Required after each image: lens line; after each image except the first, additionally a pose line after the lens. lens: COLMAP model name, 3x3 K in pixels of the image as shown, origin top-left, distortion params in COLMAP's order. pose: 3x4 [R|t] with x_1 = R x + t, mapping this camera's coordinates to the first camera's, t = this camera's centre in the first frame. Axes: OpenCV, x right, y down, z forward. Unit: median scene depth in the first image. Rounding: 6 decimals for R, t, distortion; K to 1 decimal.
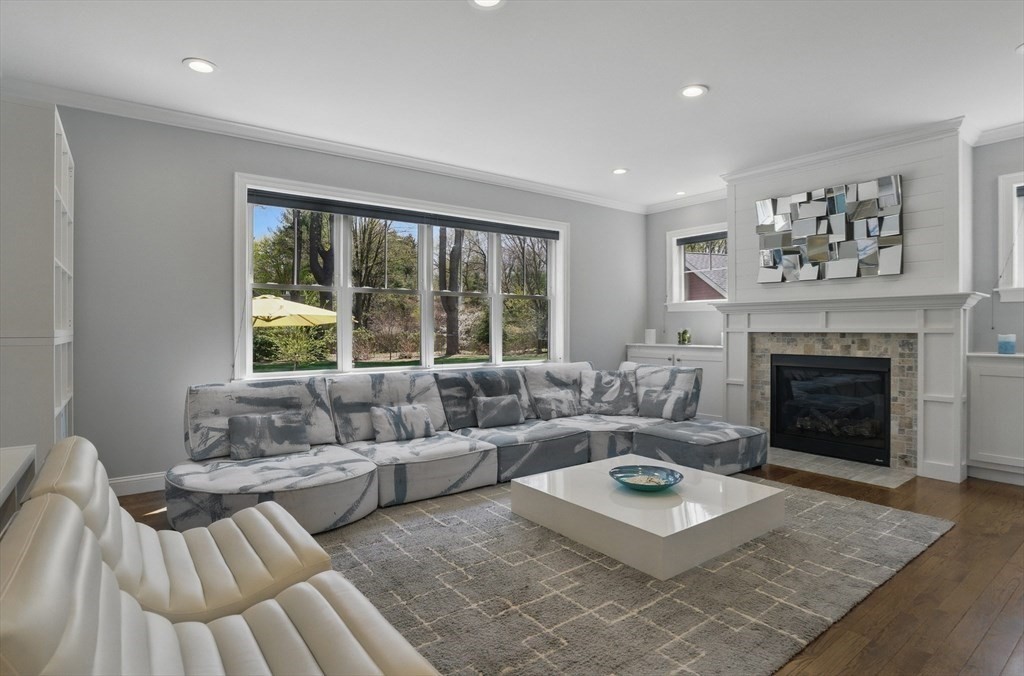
lens RADIAL K [[532.7, 0, 517.3], [0, 532.7, 332.2], [0, 0, 1]] dist [-0.001385, -0.000074]
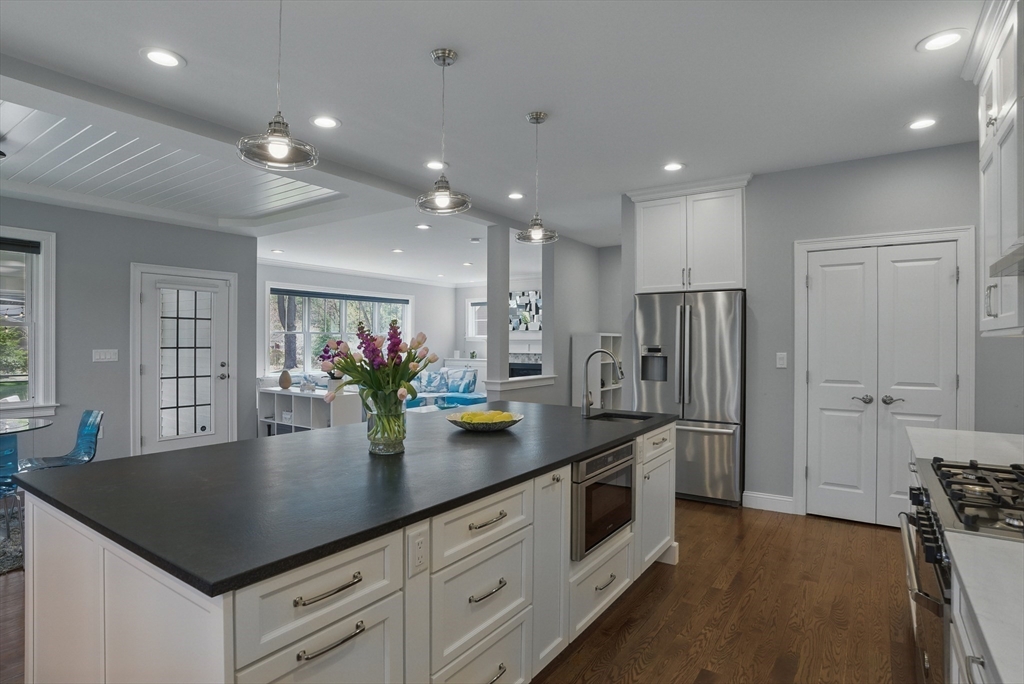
lens RADIAL K [[529.1, 0, 512.0], [0, 529.1, 342.0], [0, 0, 1]] dist [-0.000483, -0.000253]
pose [[0.950714, 0.006990, 0.309990, -0.182495], [-0.004597, 0.999954, -0.008449, -0.026566], [-0.310035, 0.006607, 0.950702, -1.060270]]
